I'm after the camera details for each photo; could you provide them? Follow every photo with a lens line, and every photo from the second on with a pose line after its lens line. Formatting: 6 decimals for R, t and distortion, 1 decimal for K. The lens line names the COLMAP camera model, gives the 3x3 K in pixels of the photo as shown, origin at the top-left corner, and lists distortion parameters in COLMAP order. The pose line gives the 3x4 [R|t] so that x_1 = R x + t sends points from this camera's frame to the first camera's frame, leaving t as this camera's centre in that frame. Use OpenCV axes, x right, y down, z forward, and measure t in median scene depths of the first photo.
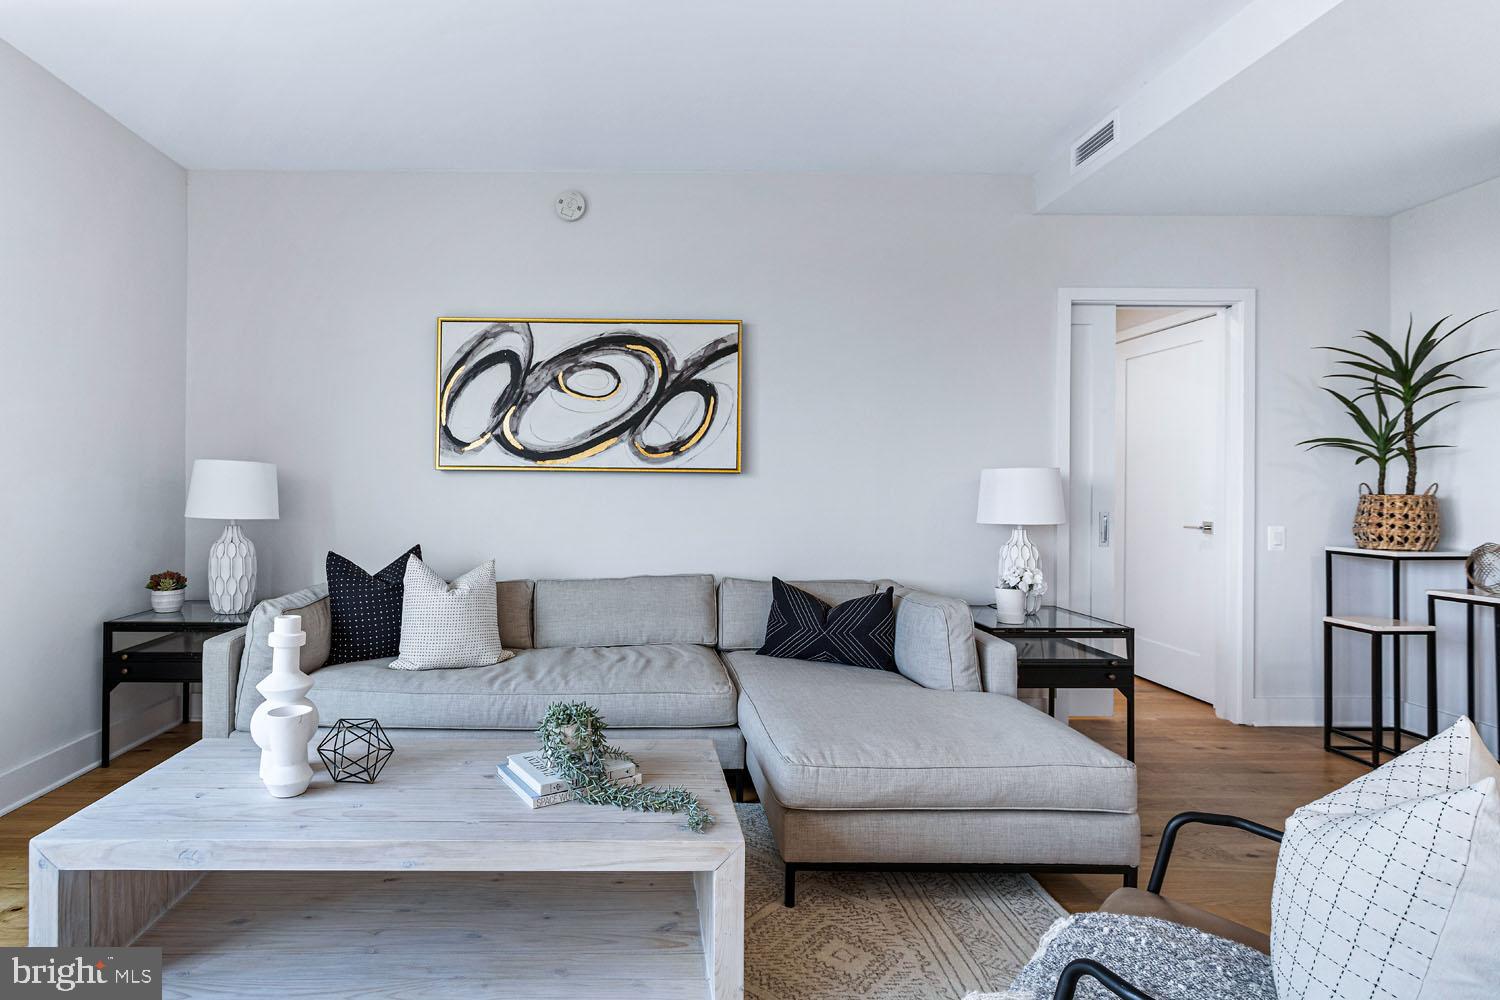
lens RADIAL K [[762.3, 0, 742.4], [0, 762.3, 486.9], [0, 0, 1]] dist [-0.000825, -0.000546]
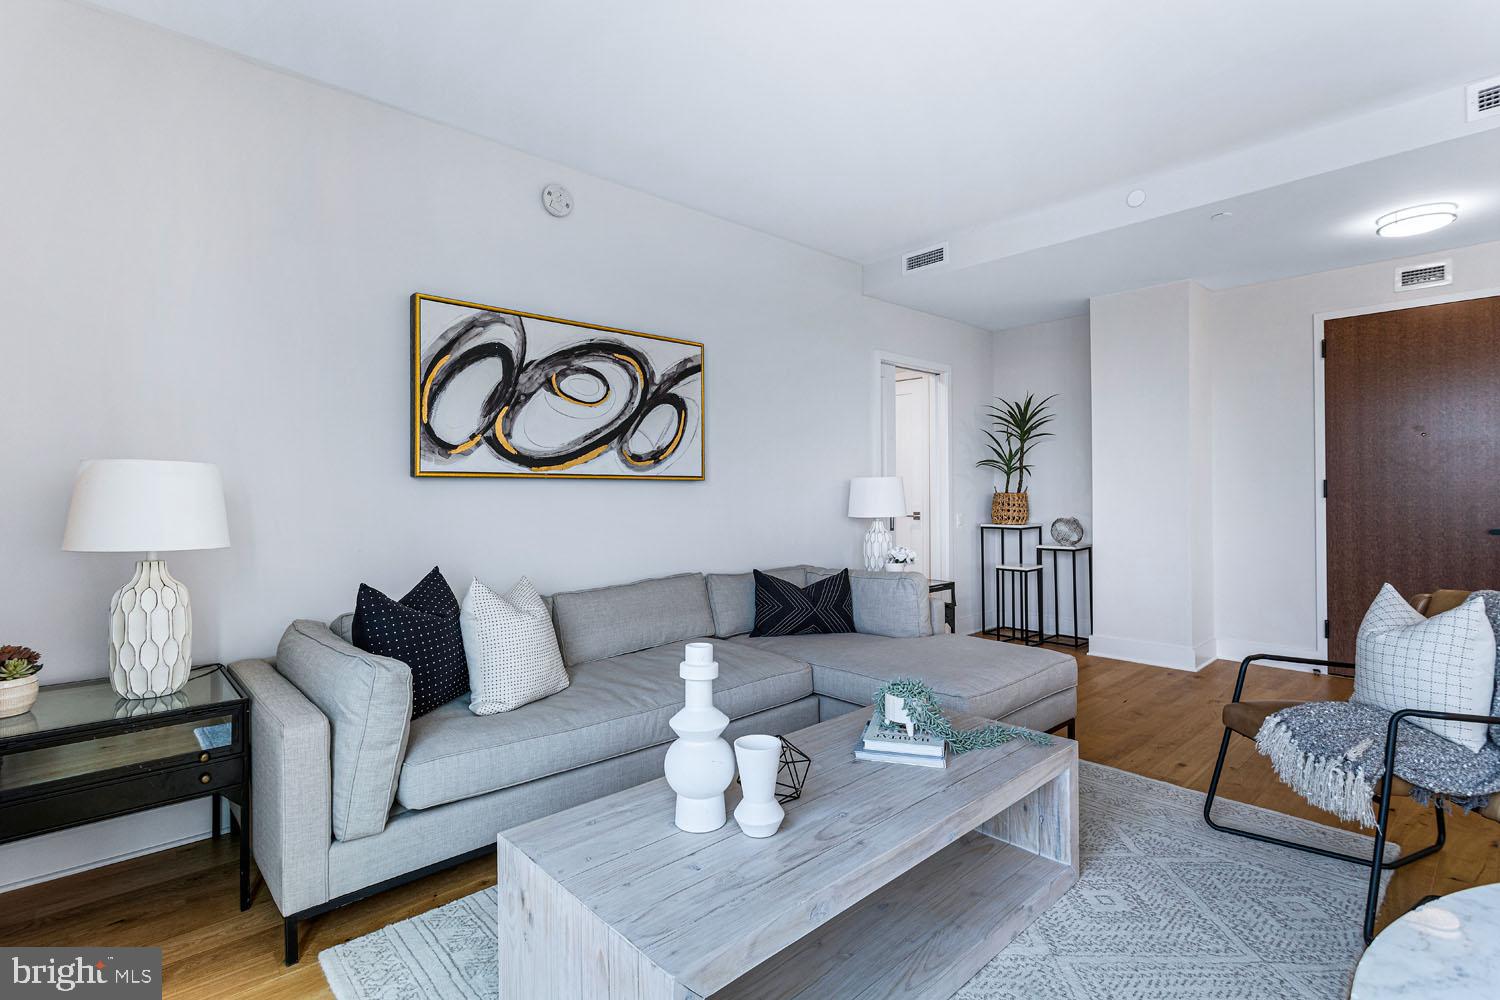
lens RADIAL K [[675.8, 0, 746.8], [0, 675.8, 487.7], [0, 0, 1]] dist [0.000479, 0.000024]
pose [[0.761001, -0.006434, 0.648719, -0.602491], [0.009030, 0.999959, -0.000675, -0.006257], [-0.648688, 0.006372, 0.761028, 0.206345]]
